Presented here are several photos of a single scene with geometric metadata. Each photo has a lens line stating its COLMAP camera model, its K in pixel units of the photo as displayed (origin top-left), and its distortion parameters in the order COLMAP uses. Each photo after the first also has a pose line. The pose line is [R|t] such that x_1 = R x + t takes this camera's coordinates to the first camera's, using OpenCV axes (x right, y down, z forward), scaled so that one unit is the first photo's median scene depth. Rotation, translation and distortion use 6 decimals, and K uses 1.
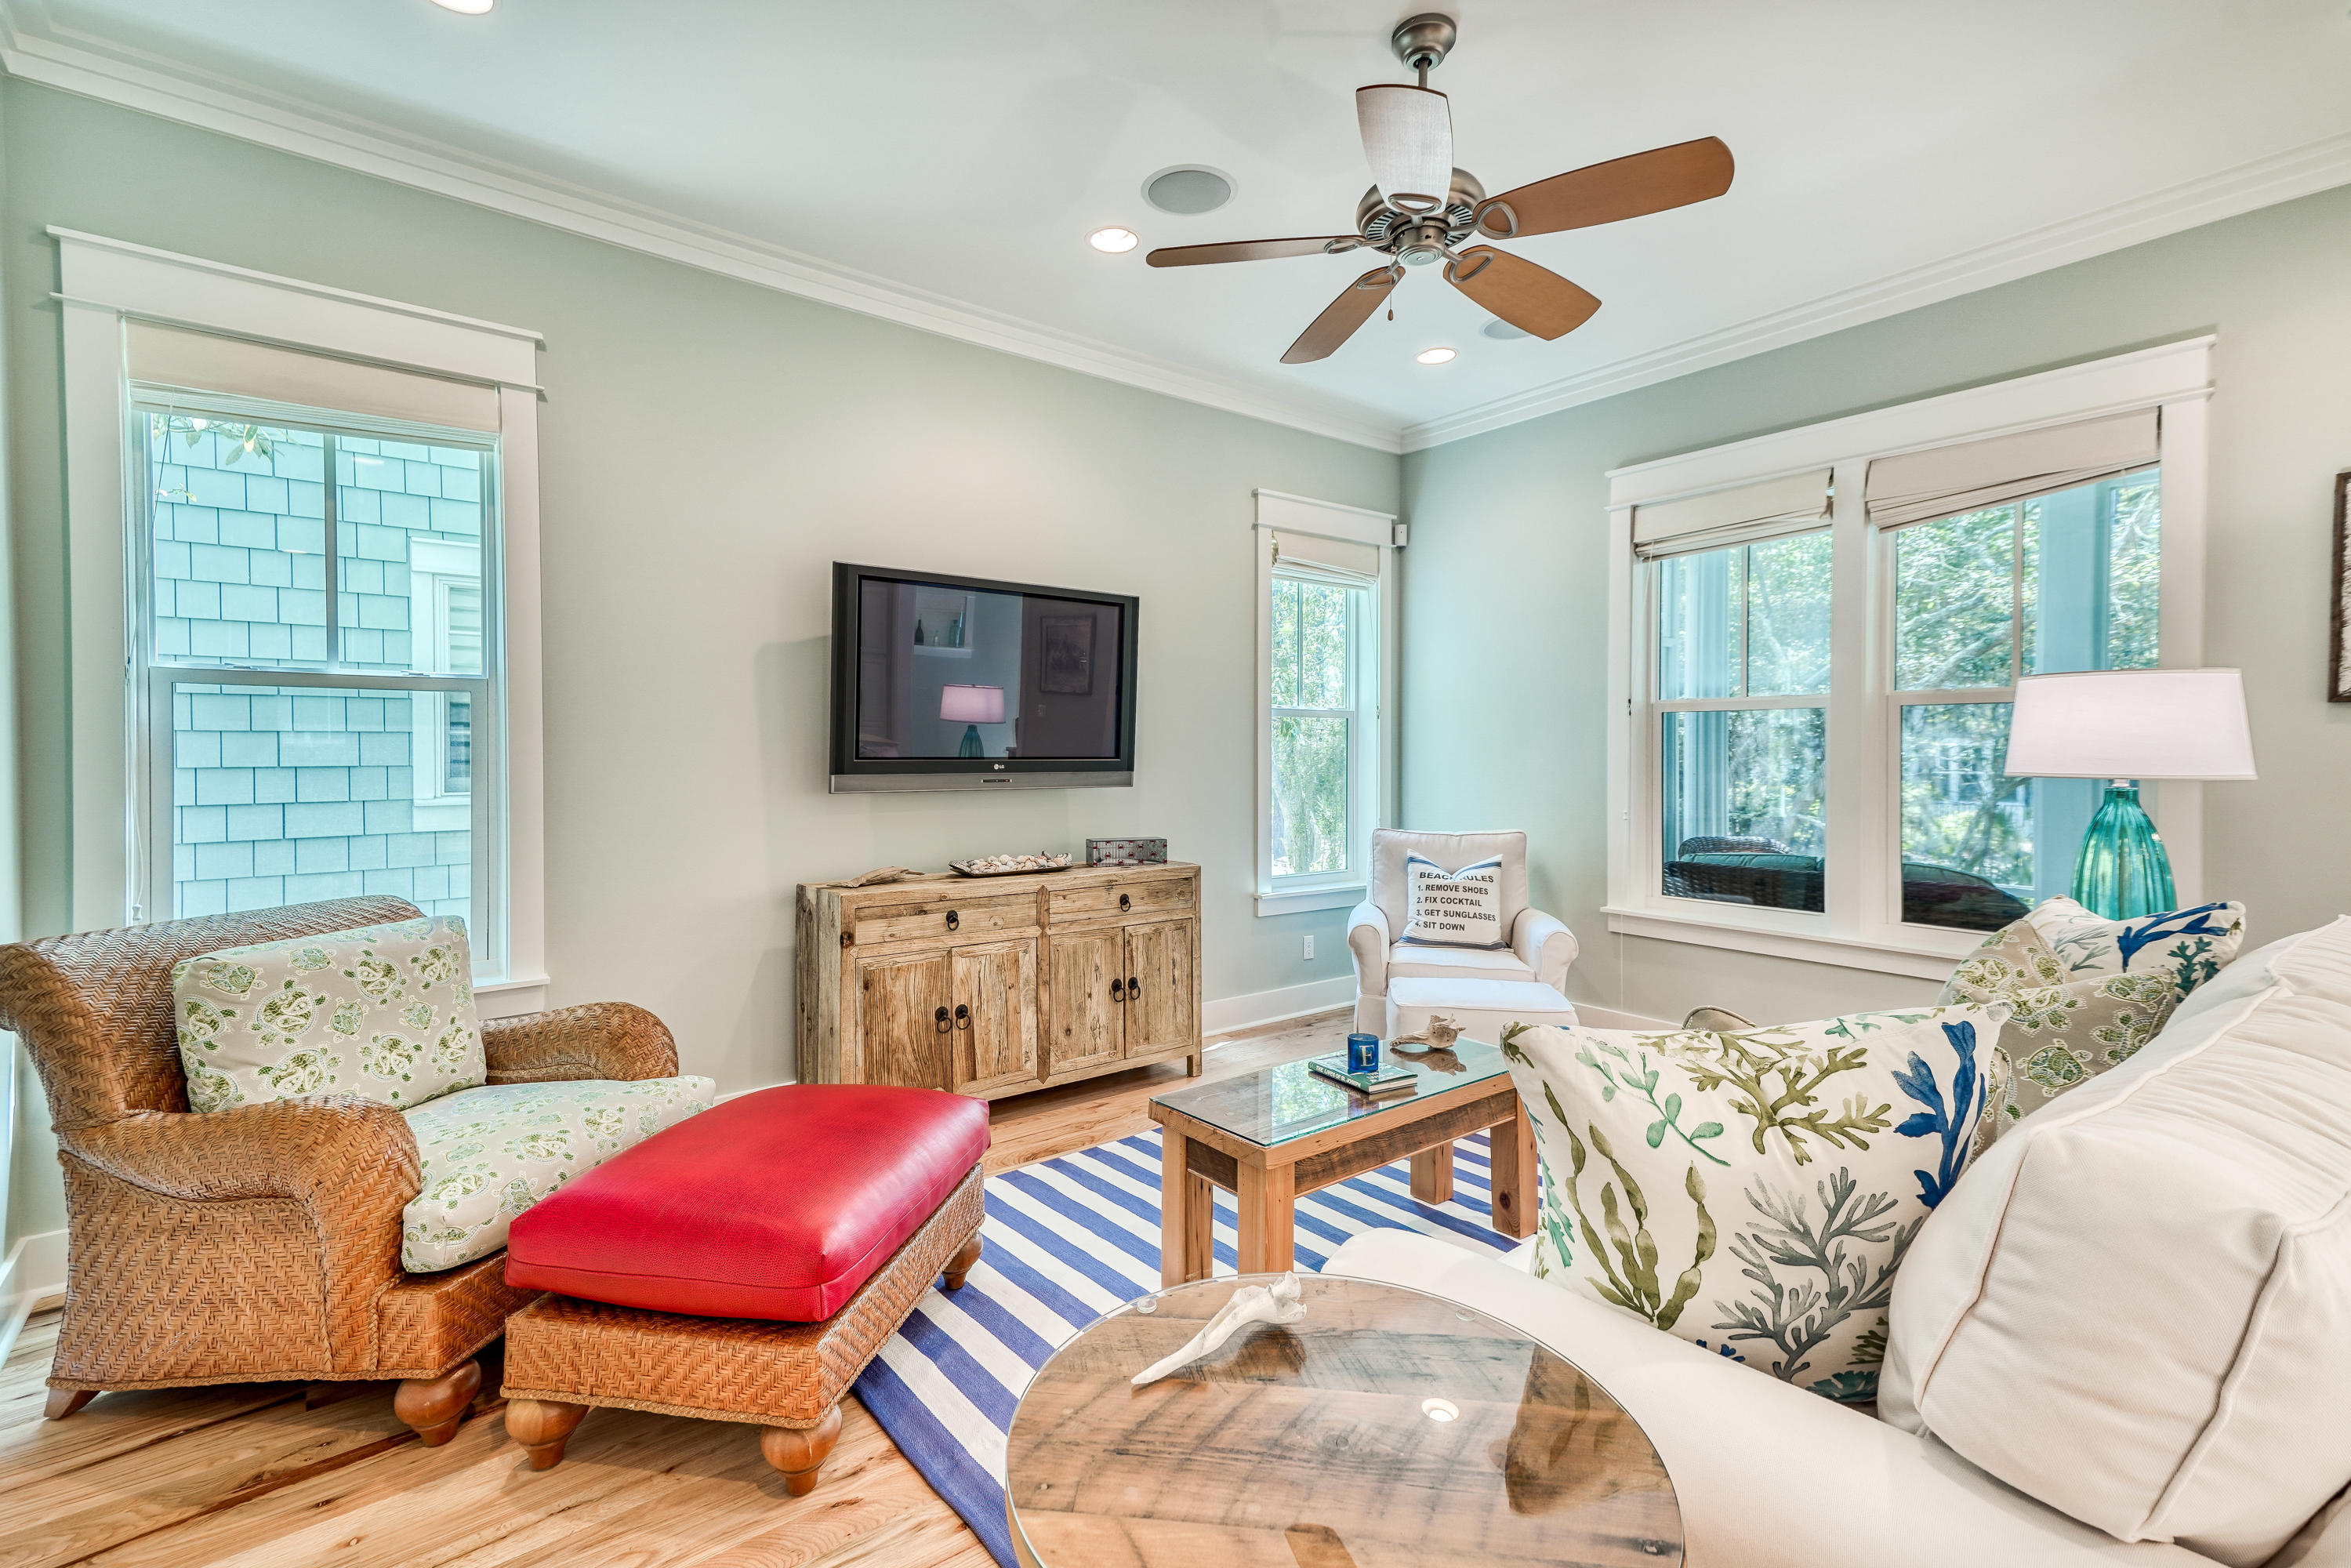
lens RADIAL K [[1064.9, 0, 1175.6], [0, 1064.9, 762.8], [0, 0, 1]] dist [0.002023, -0.000009]
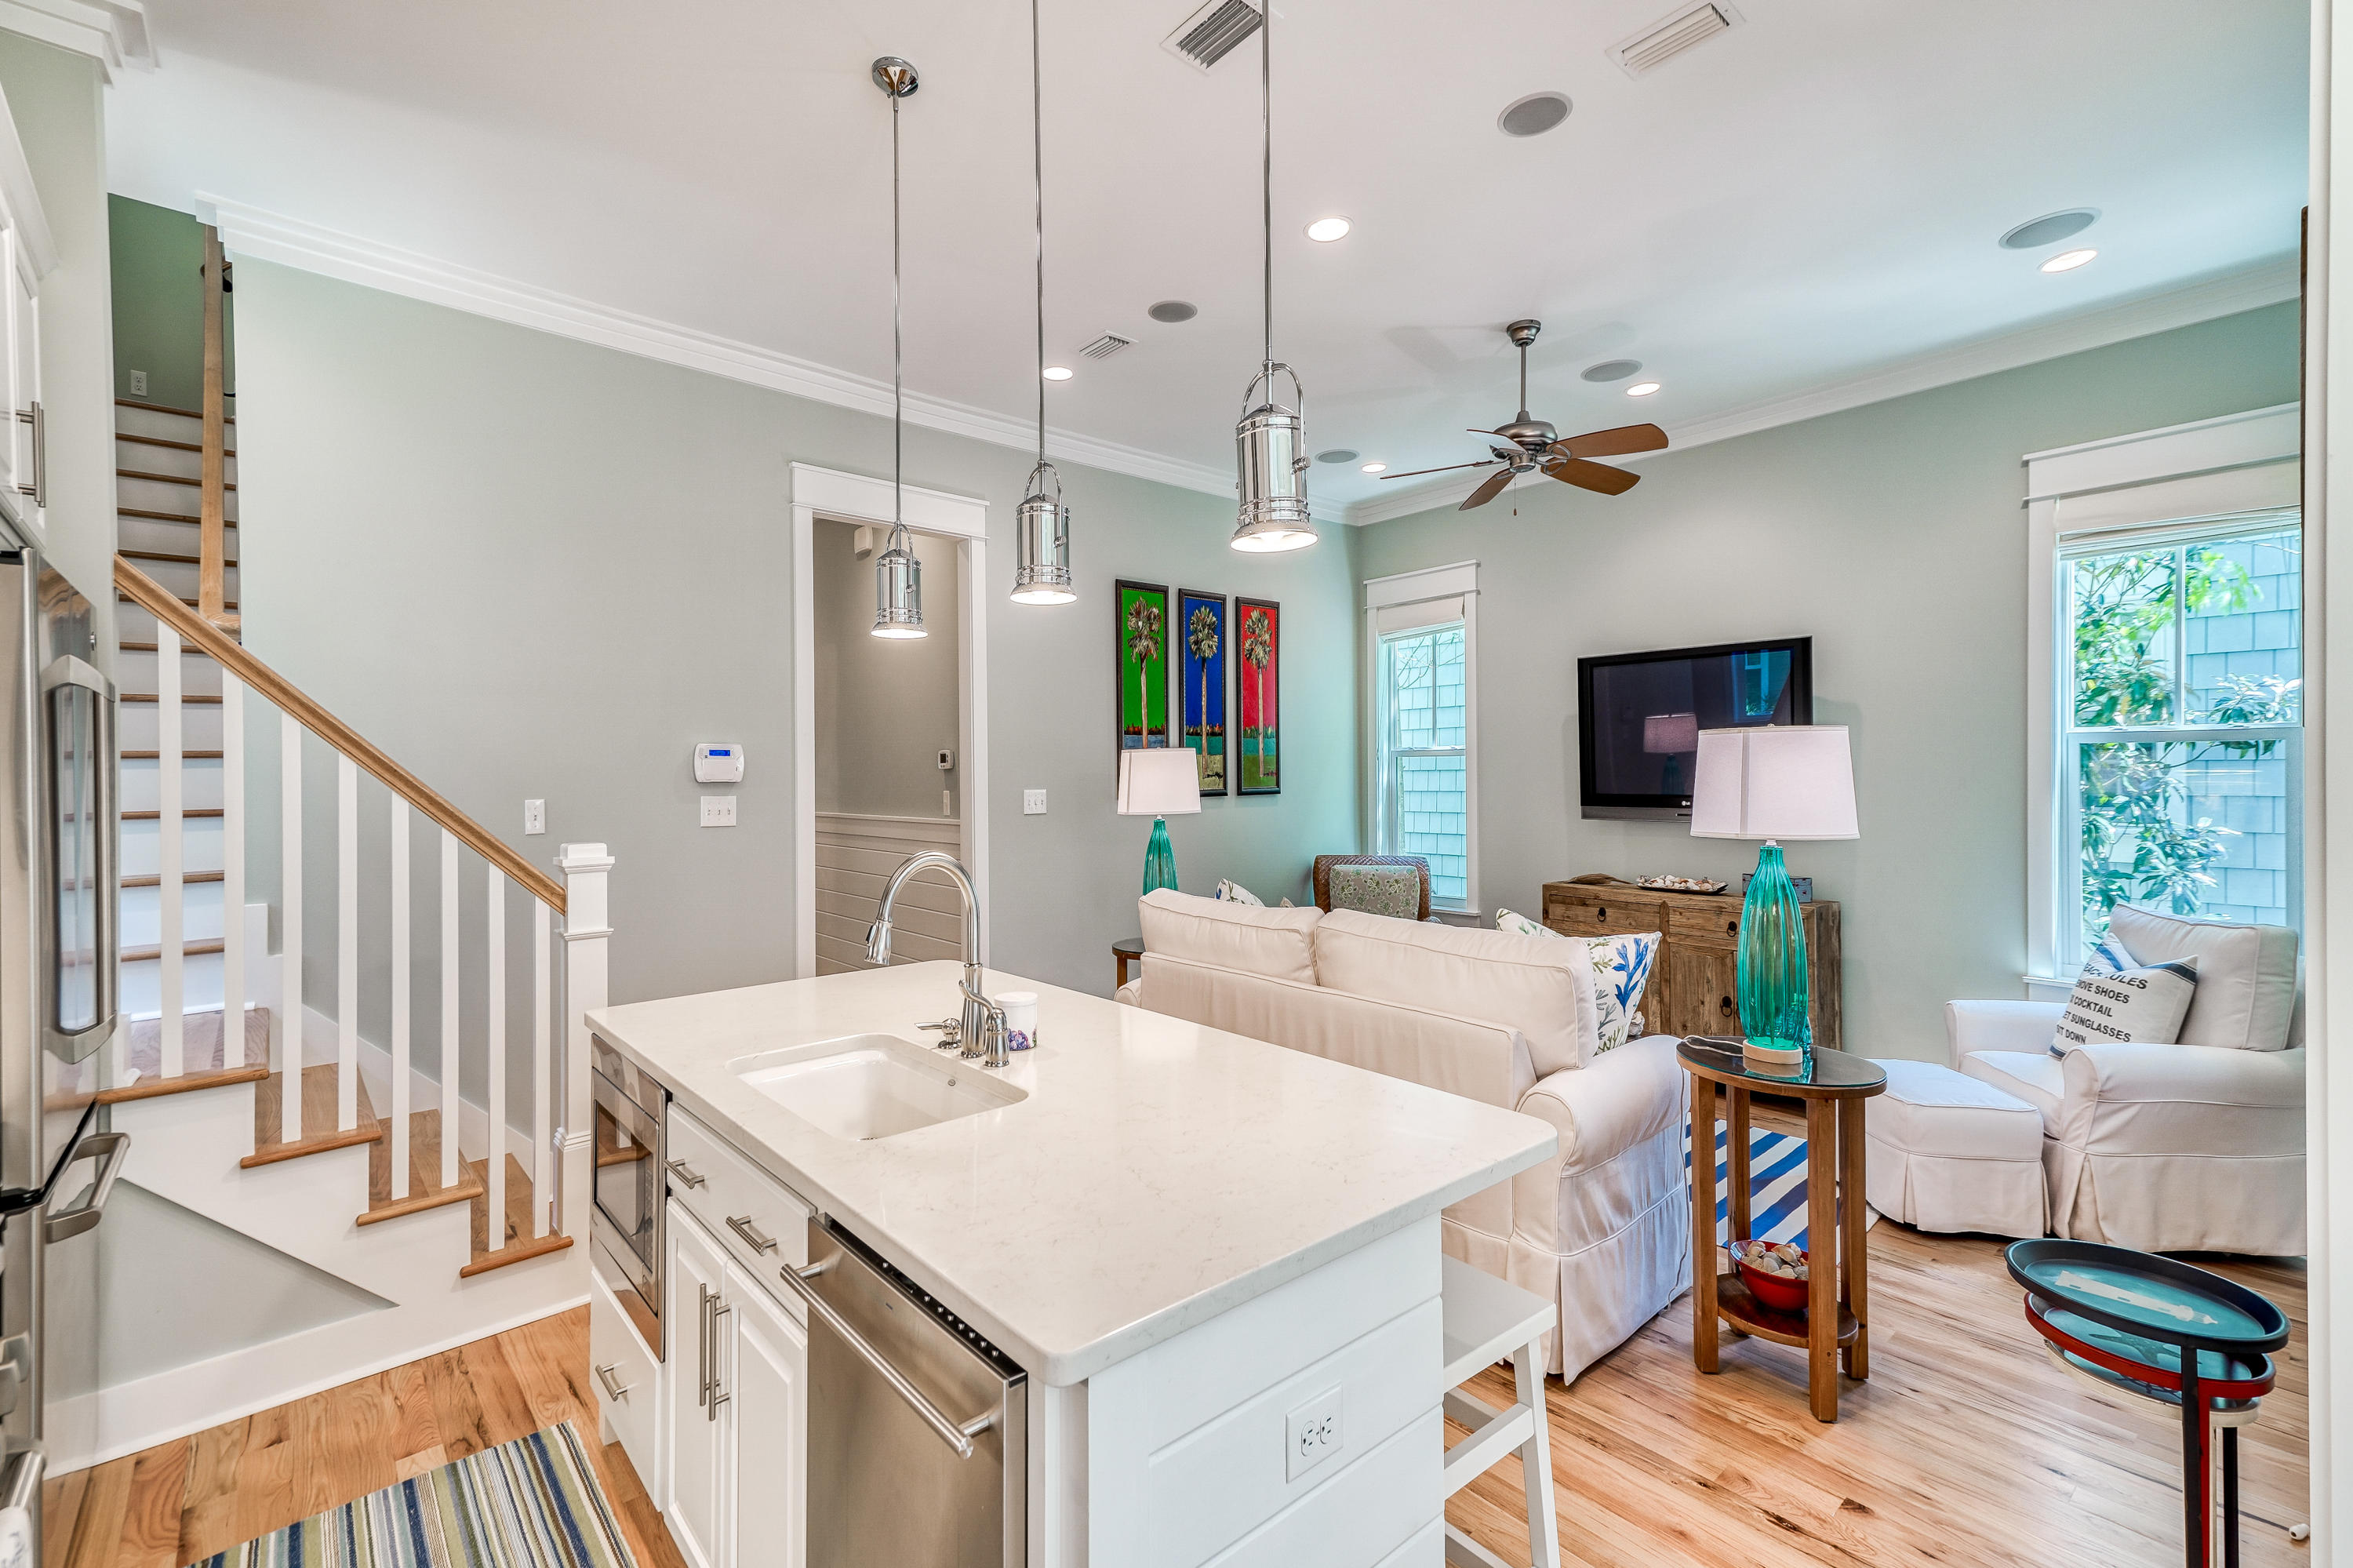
lens RADIAL K [[1065.8, 0, 1178.1], [0, 1065.8, 784.7], [0, 0, 1]] dist [0.002023, -0.000009]
pose [[0.014034, 0.001563, -0.999900, 1.092240], [-0.007728, 0.999969, 0.001454, -0.015499], [0.999872, 0.007707, 0.014045, 0.423735]]
